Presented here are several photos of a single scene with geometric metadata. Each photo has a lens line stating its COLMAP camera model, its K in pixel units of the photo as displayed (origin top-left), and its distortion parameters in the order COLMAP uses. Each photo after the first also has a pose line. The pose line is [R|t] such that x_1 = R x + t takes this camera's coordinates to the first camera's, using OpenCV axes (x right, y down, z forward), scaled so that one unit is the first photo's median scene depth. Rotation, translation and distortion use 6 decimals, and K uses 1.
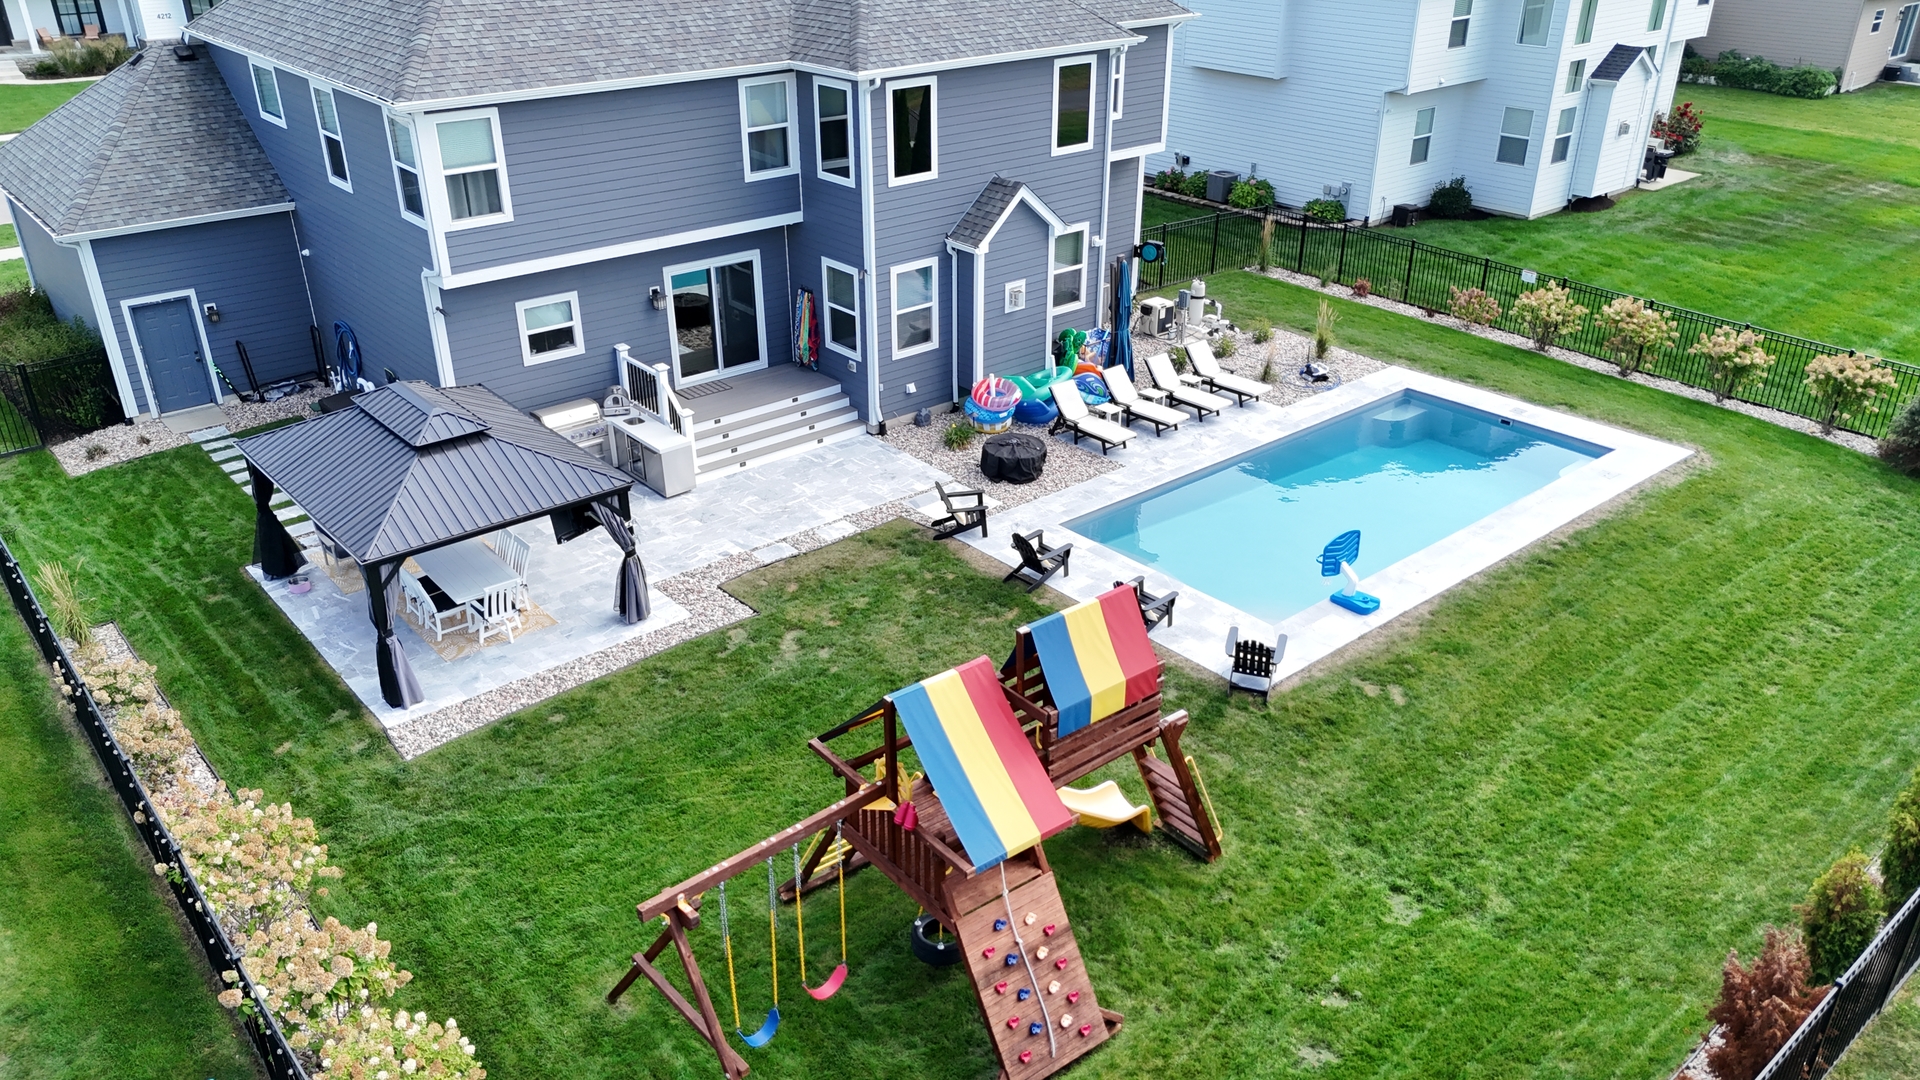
lens RADIAL K [[1409.9, 0, 964.7], [0, 1409.9, 547.9], [0, 0, 1]] dist [0.086478, -0.106113]
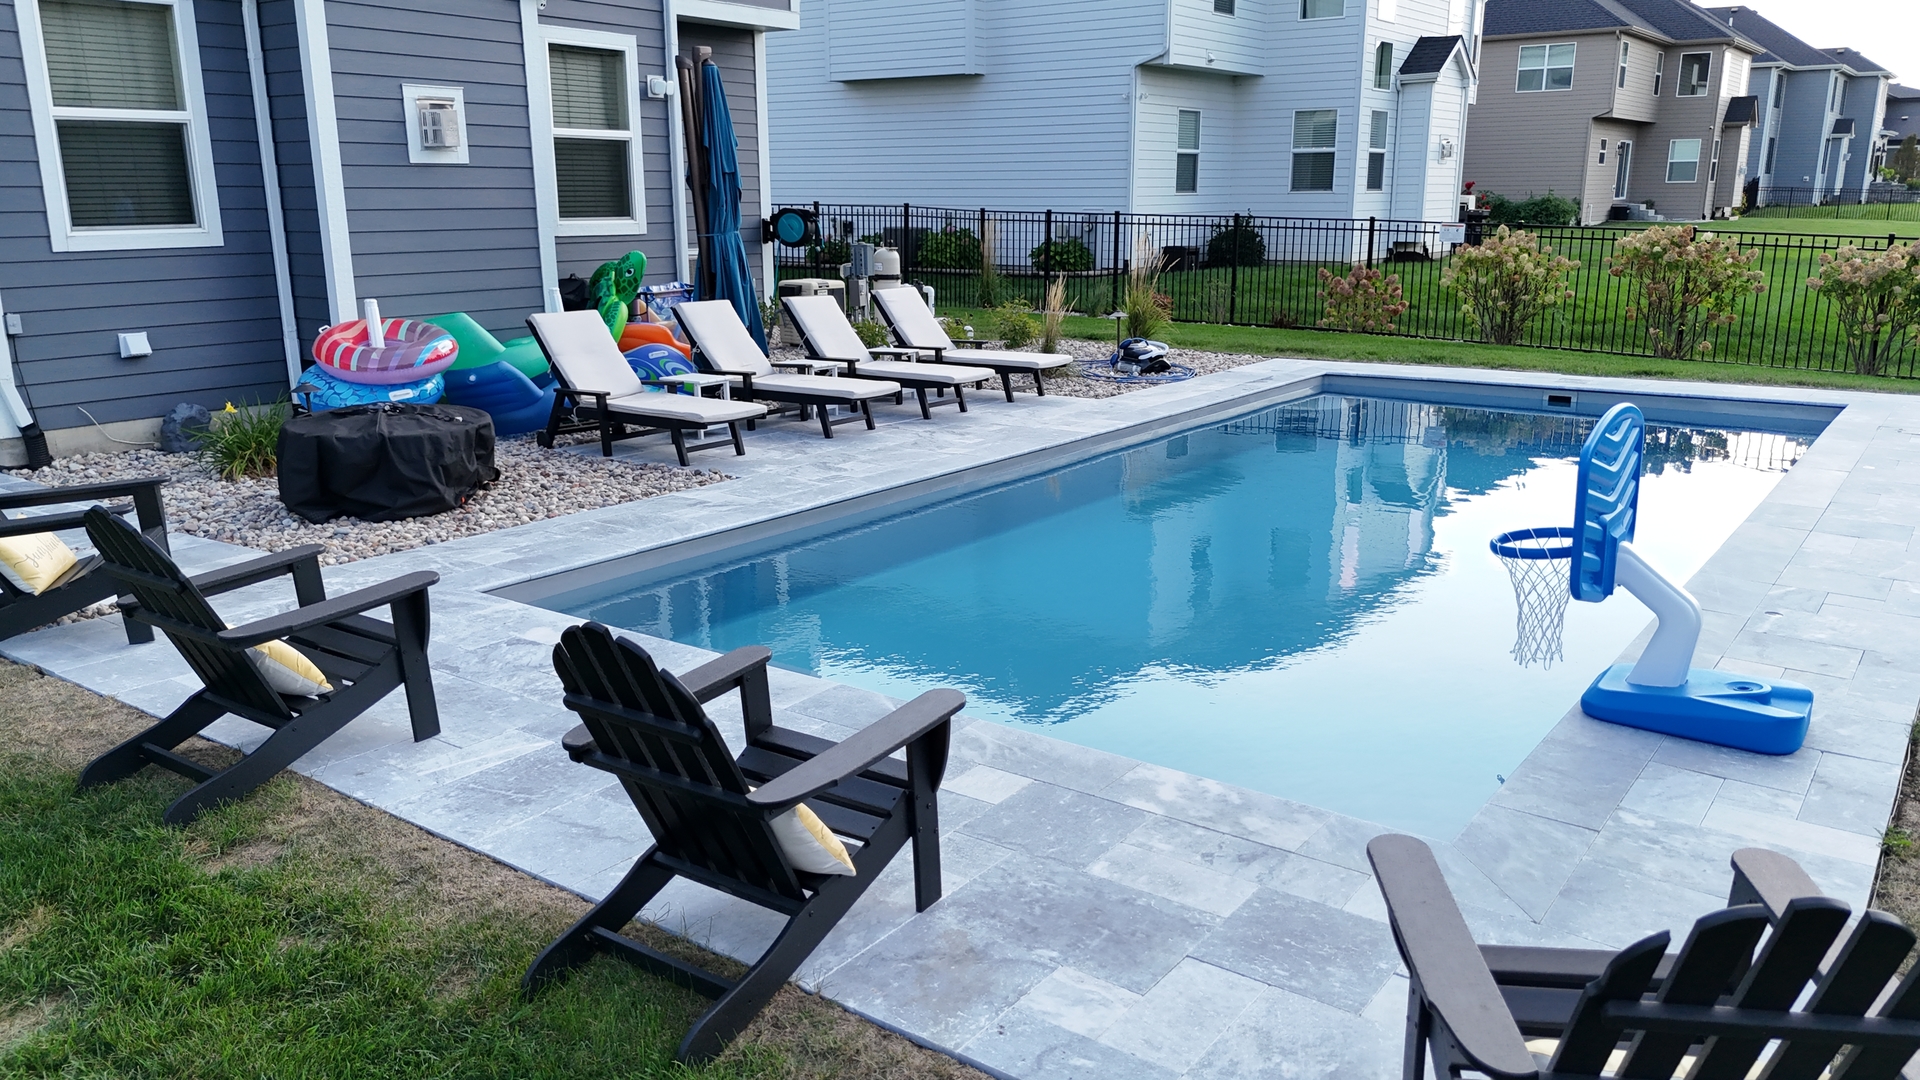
lens RADIAL K [[1414.6, 0, 968.5], [0, 1414.6, 549.5], [0, 0, 1]] dist [0.055330, -0.053853]
pose [[0.973399, -0.060682, 0.220935, 0.085794], [0.108091, 0.971859, -0.209299, 0.038131], [-0.202017, 0.227612, 0.952566, 0.618513]]
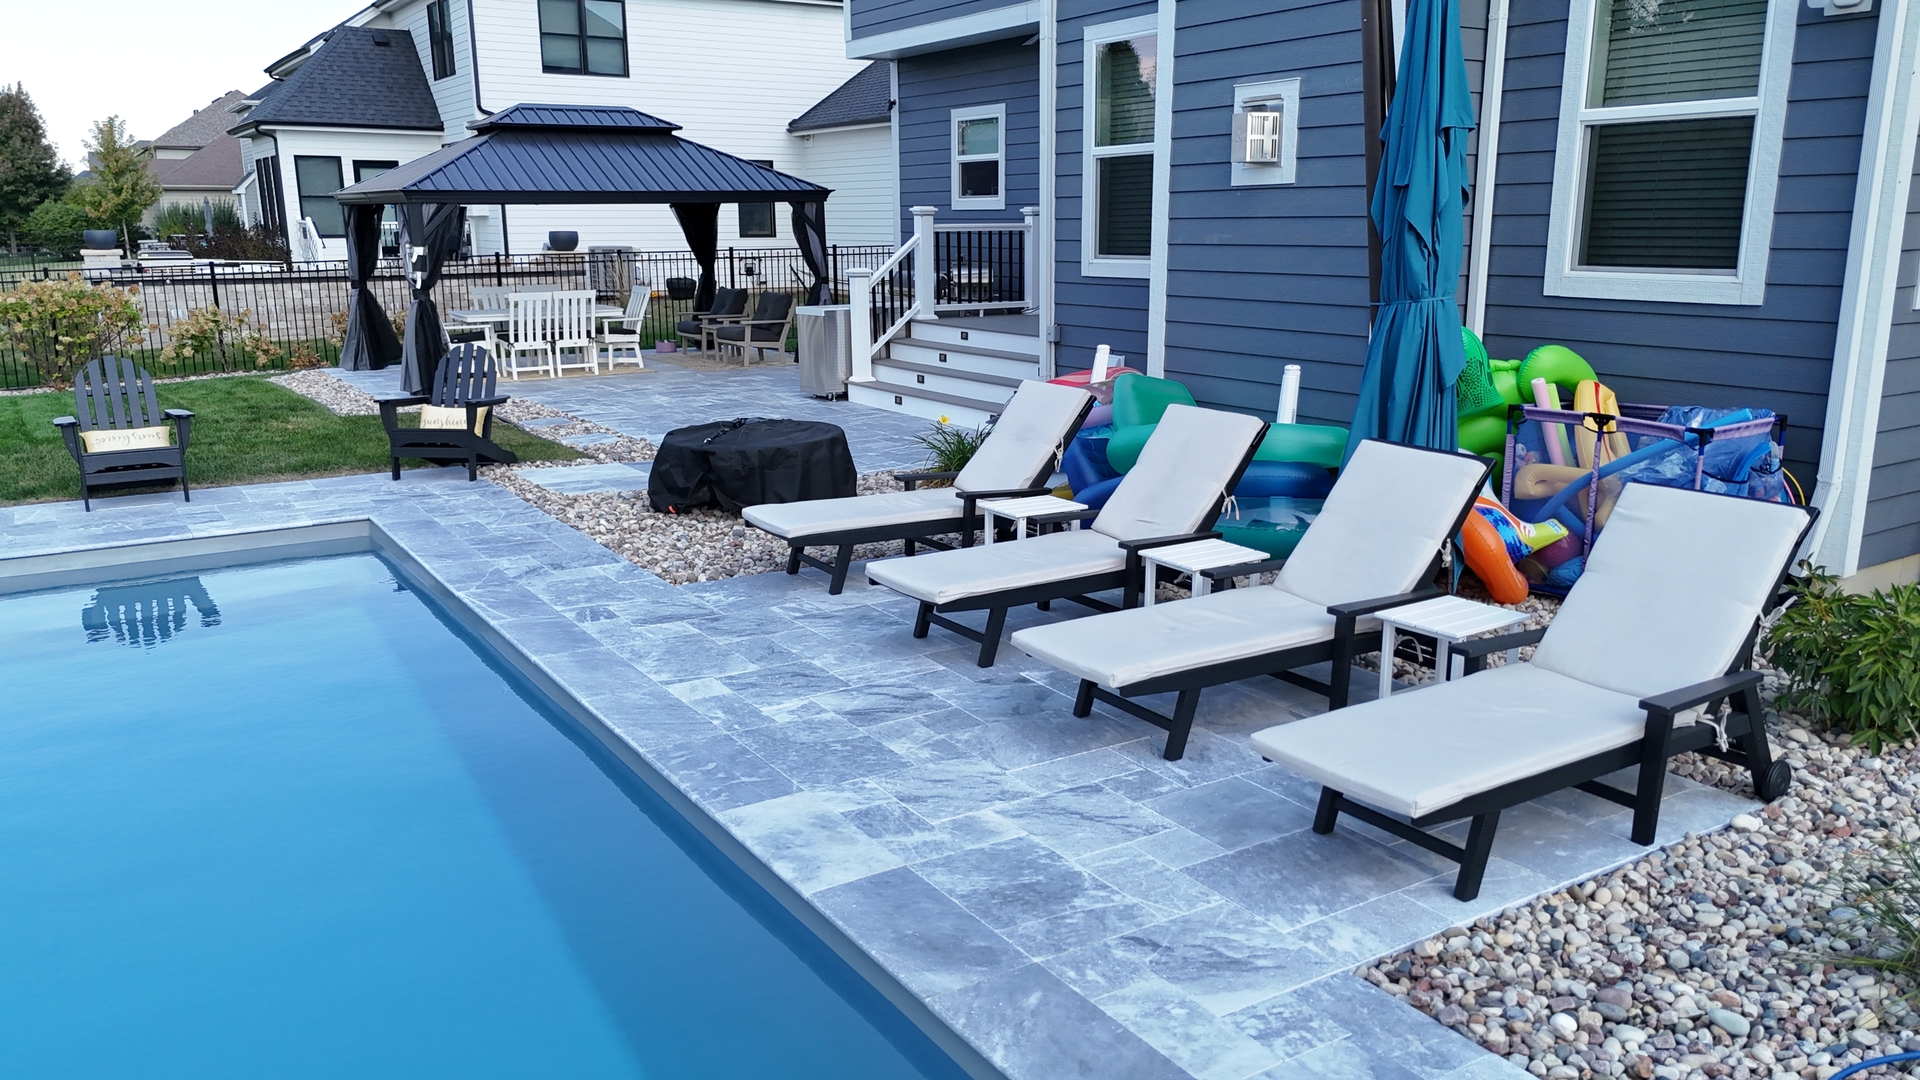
lens RADIAL K [[1414.6, 0, 968.5], [0, 1414.6, 549.5], [0, 0, 1]] dist [0.055330, -0.053853]
pose [[-0.136446, 0.223433, -0.965122, 0.355269], [-0.447822, 0.855097, 0.261273, -0.154844], [0.883650, 0.467853, -0.016617, 0.997172]]
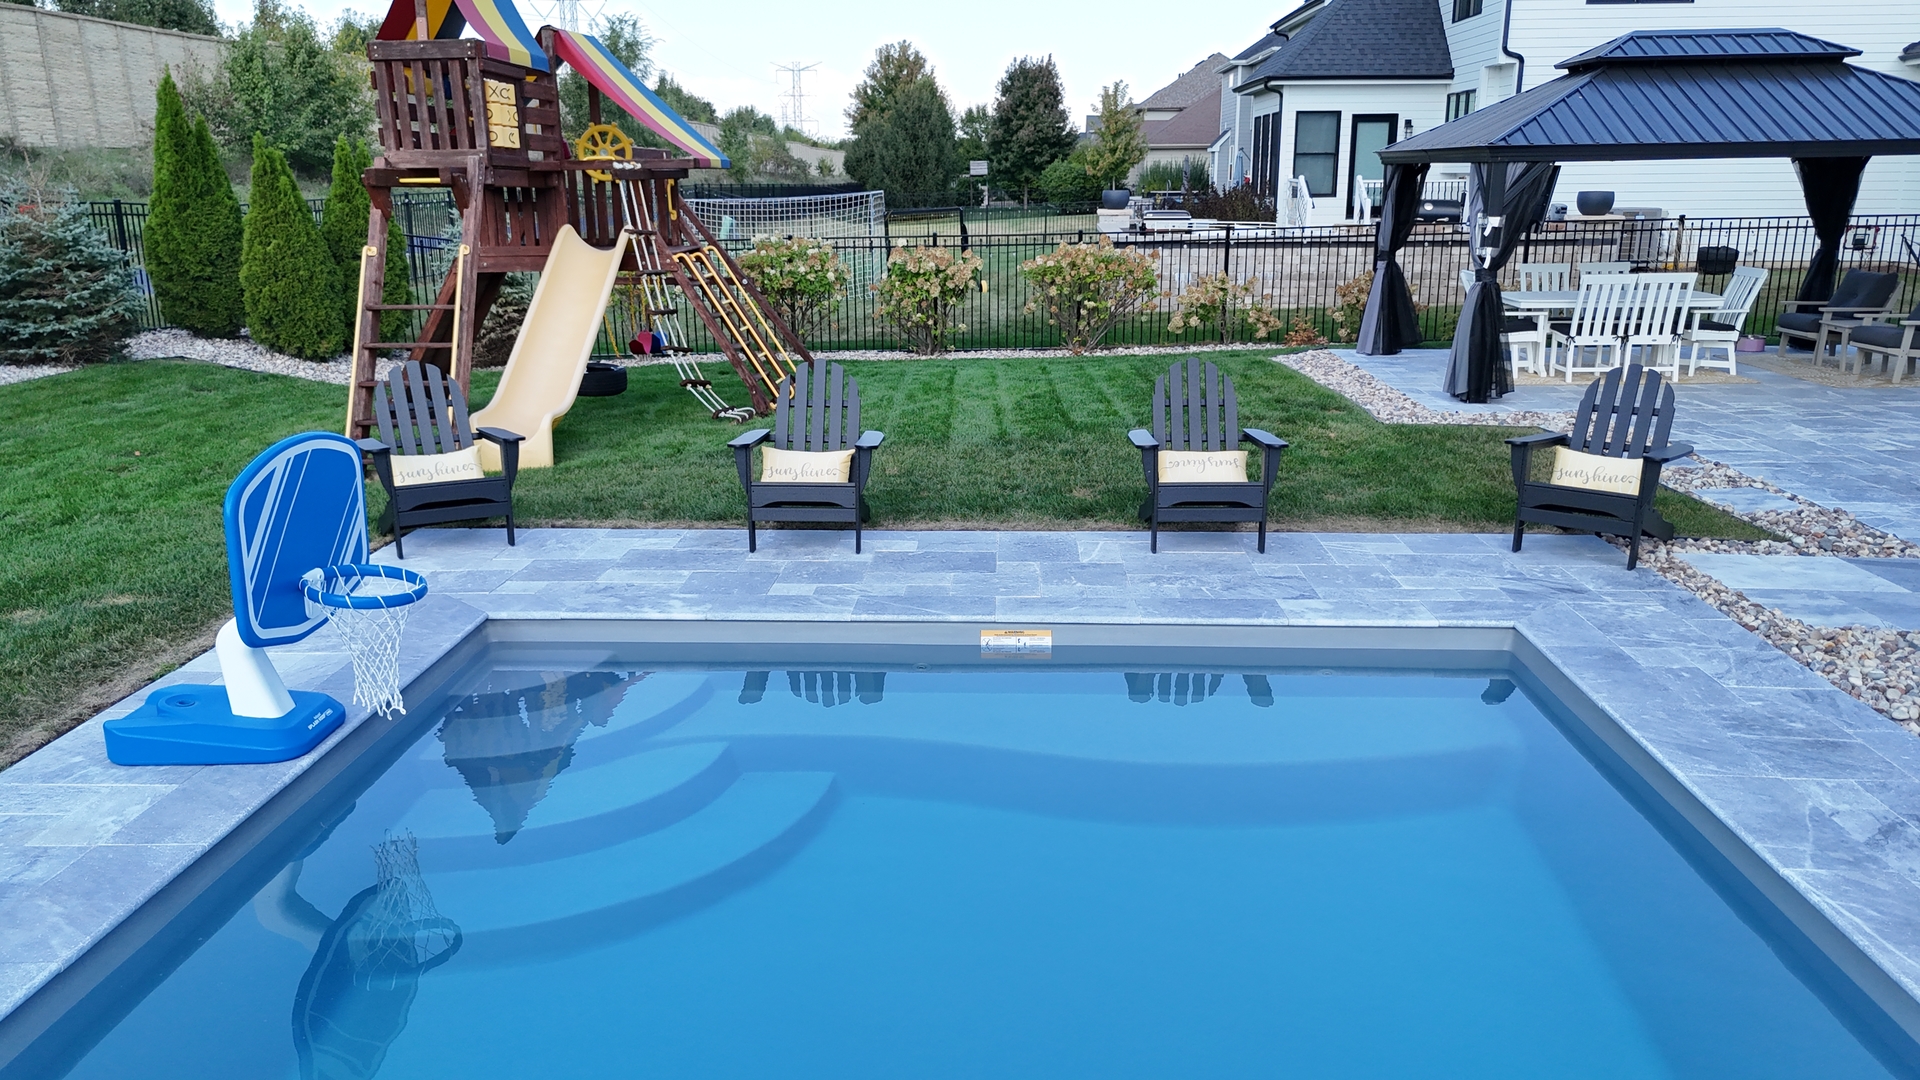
lens RADIAL K [[1414.6, 0, 968.5], [0, 1414.6, 549.5], [0, 0, 1]] dist [0.055330, -0.053853]
pose [[-0.679530, 0.187316, -0.709332, 0.273723], [-0.332349, 0.783361, 0.525251, -0.113613], [0.654051, 0.592670, -0.470063, 0.908980]]
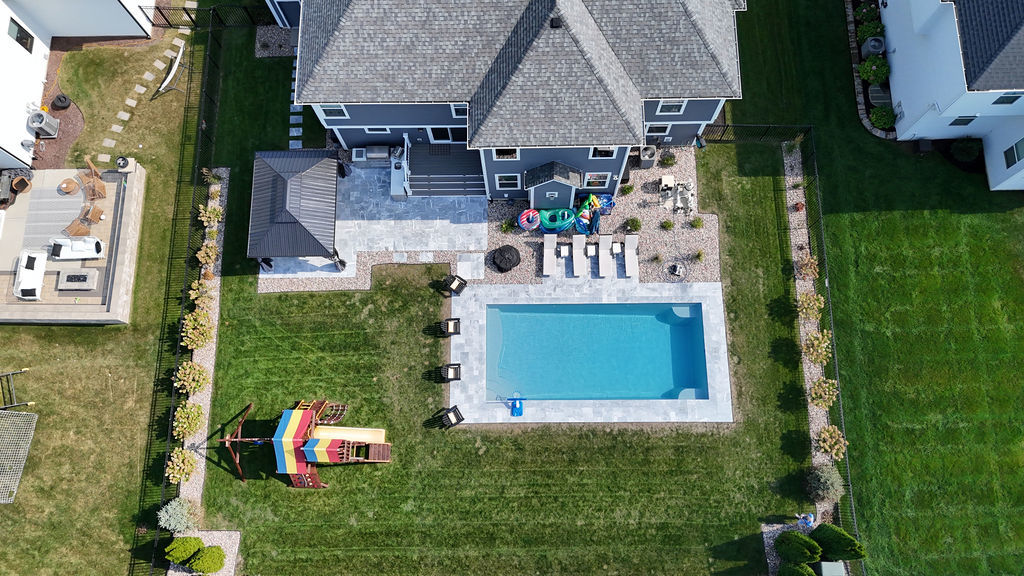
lens RADIAL K [[751.9, 0, 514.5], [0, 751.9, 292.2], [0, 0, 1]] dist [0.086478, -0.106113]
pose [[0.761541, 0.621298, -0.184510, 0.319010], [-0.268645, 0.561676, 0.782528, -1.046325], [0.589818, -0.546360, 0.594648, 0.141313]]
